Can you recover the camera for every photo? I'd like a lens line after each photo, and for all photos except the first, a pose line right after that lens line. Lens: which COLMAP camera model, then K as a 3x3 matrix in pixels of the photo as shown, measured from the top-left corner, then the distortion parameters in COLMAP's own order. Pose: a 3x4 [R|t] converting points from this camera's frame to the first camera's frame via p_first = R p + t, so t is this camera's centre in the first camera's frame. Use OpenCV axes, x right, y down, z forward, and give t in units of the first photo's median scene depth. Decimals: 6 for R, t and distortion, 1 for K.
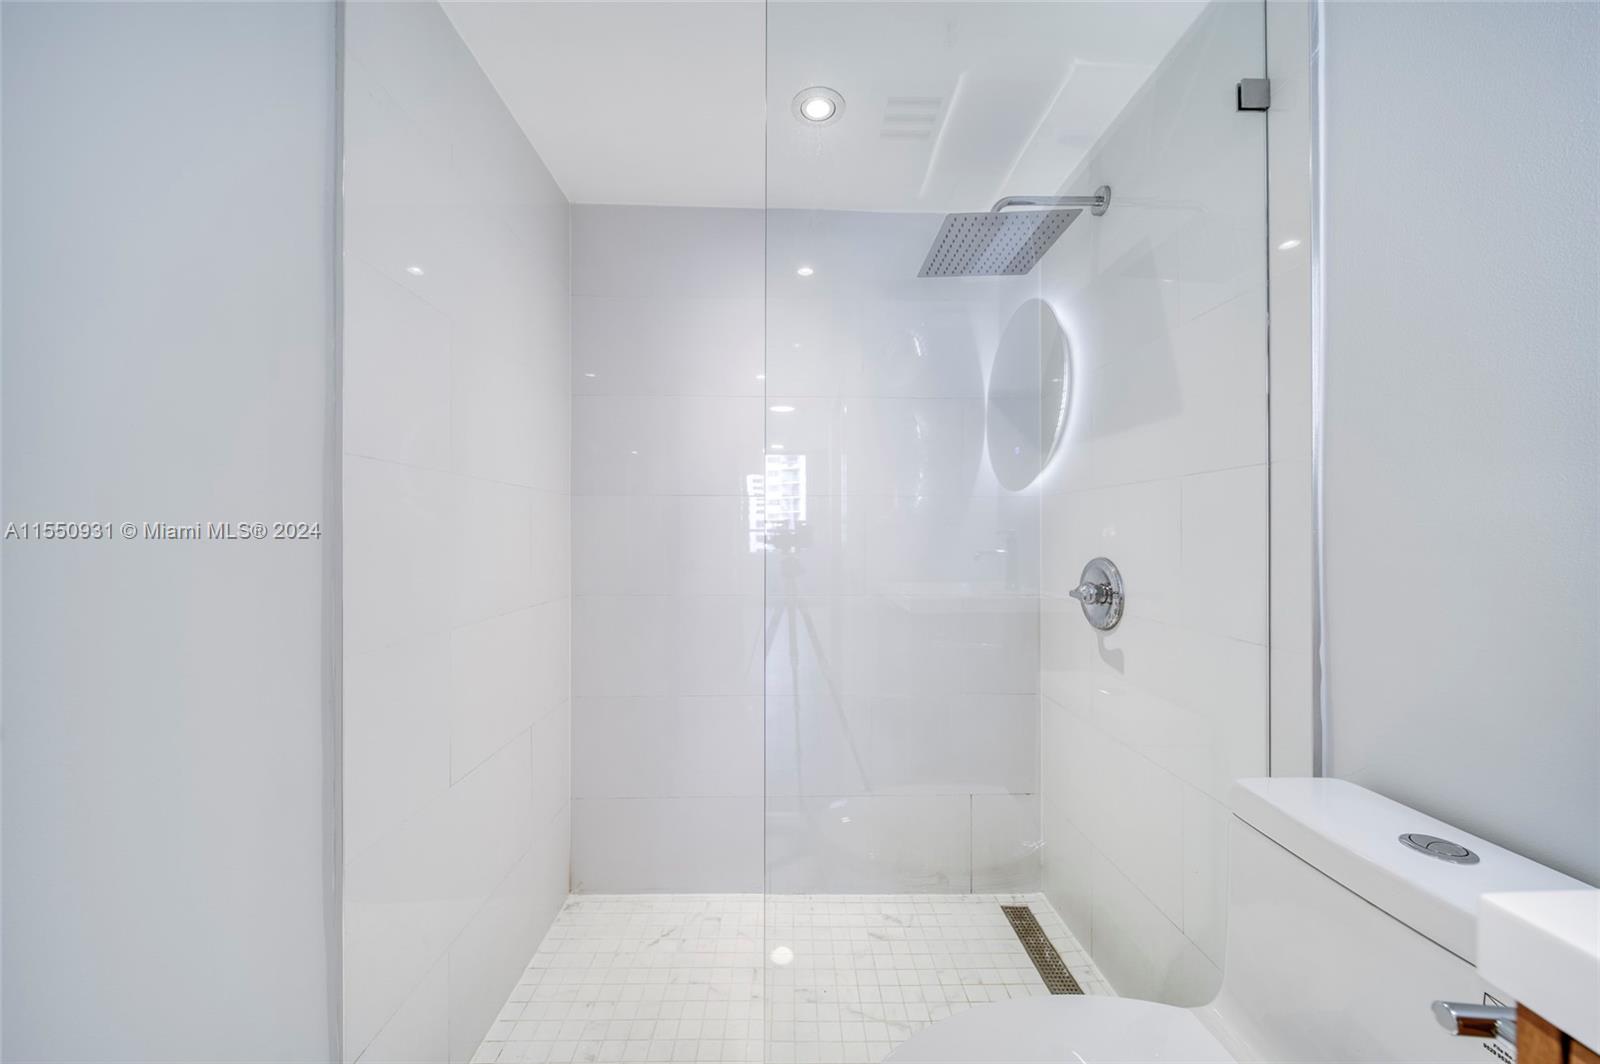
lens RADIAL K [[564.2, 0, 803.1], [0, 564.2, 529.8], [0, 0, 1]] dist [0.000713, -0.000175]
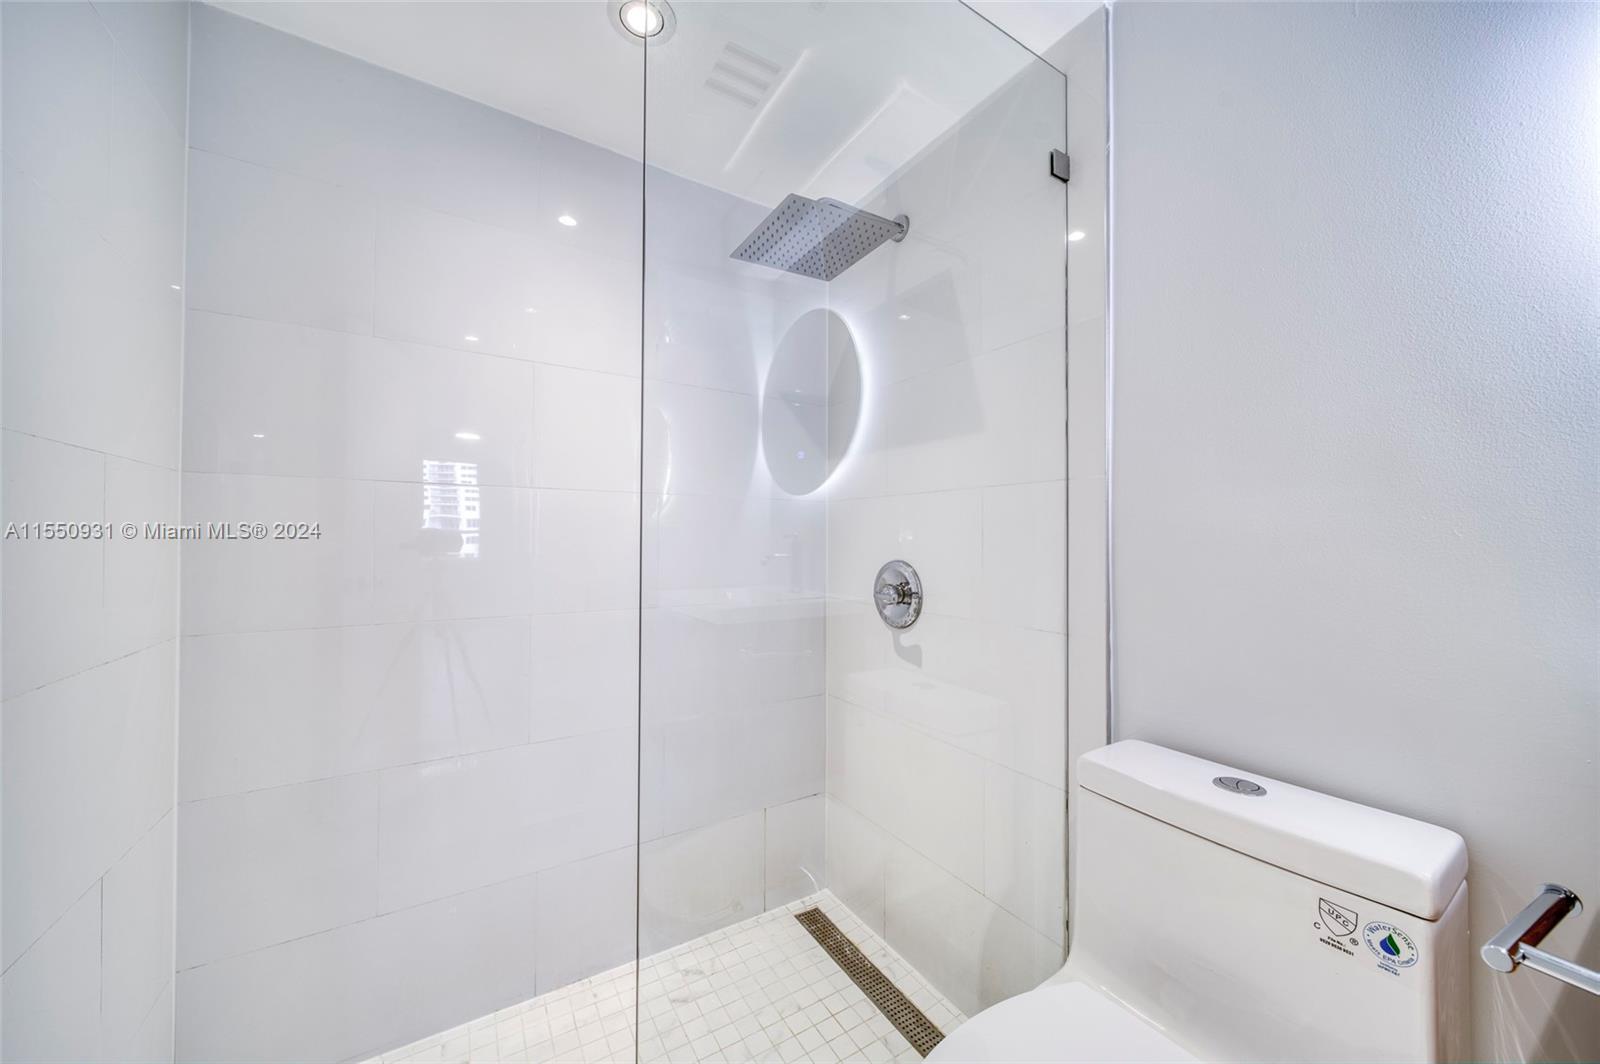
lens RADIAL K [[562.2, 0, 797.4], [0, 562.2, 529.9], [0, 0, 1]] dist [0.000760, -0.001574]
pose [[0.866740, 0.011211, 0.498635, -0.163810], [-0.008623, 0.999935, -0.007492, 0.001099], [-0.498686, 0.002194, 0.866780, 0.169512]]
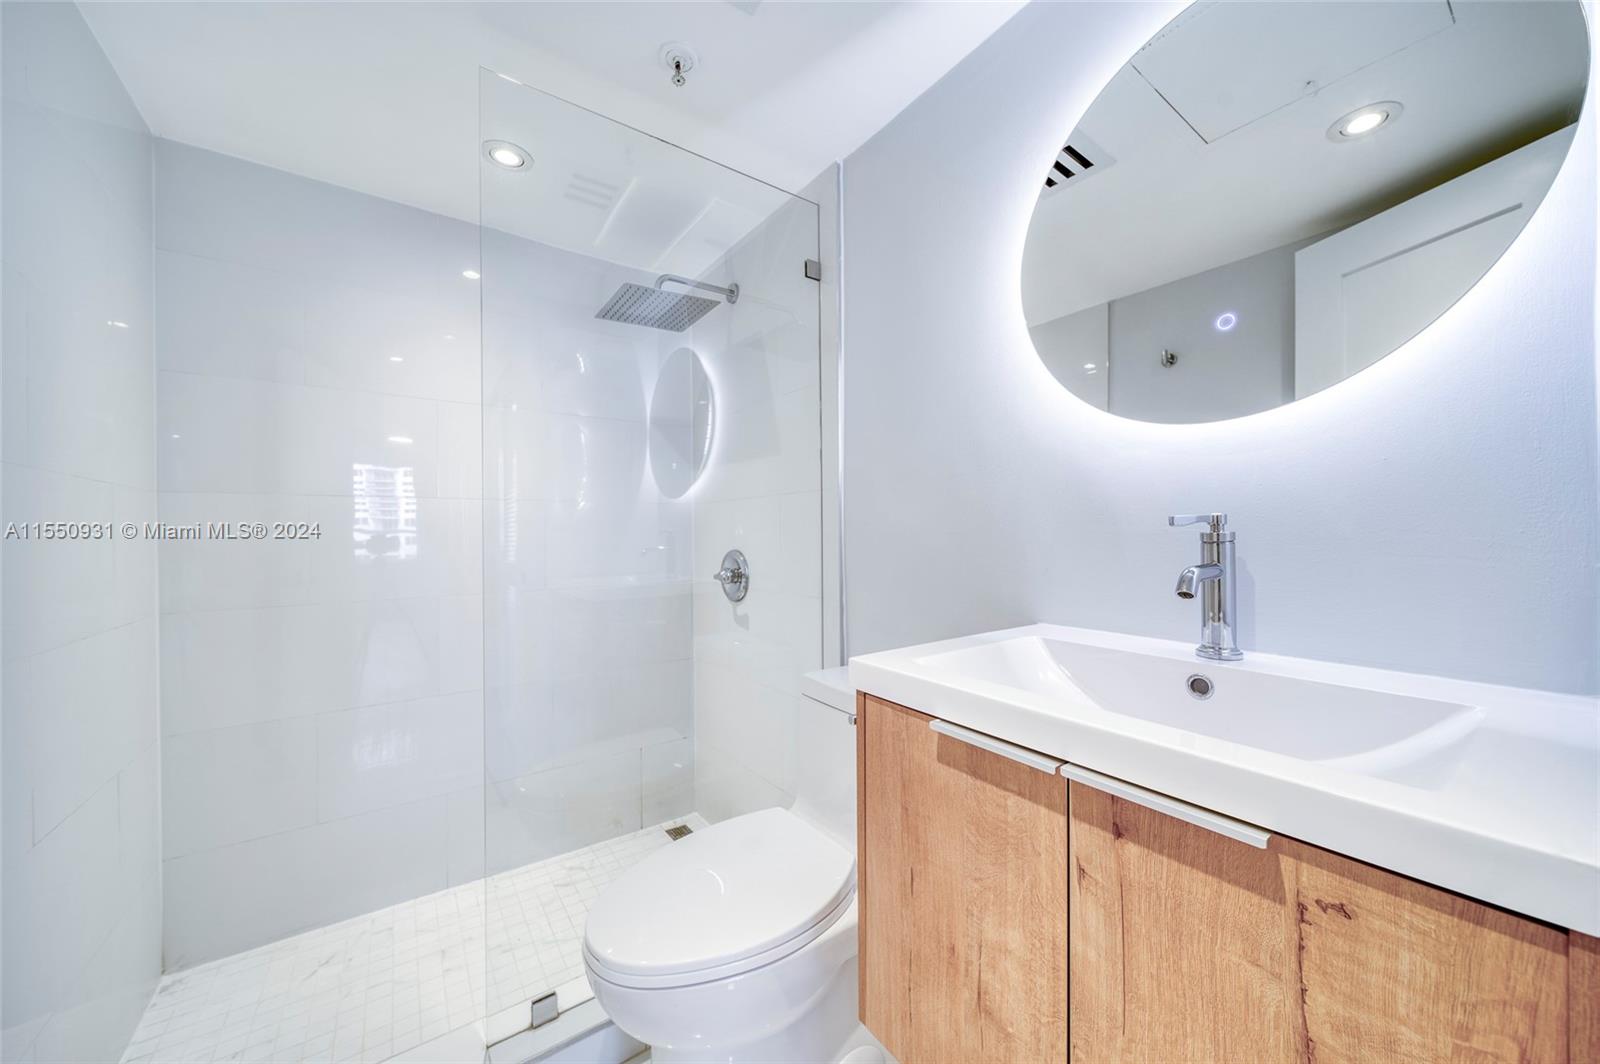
lens RADIAL K [[562.2, 0, 797.4], [0, 562.2, 529.9], [0, 0, 1]] dist [0.000760, -0.001574]
pose [[0.828882, -0.006305, 0.559389, -0.116014], [0.006554, 0.999977, 0.001560, -0.001251], [-0.559386, 0.002373, 0.828904, -0.231574]]
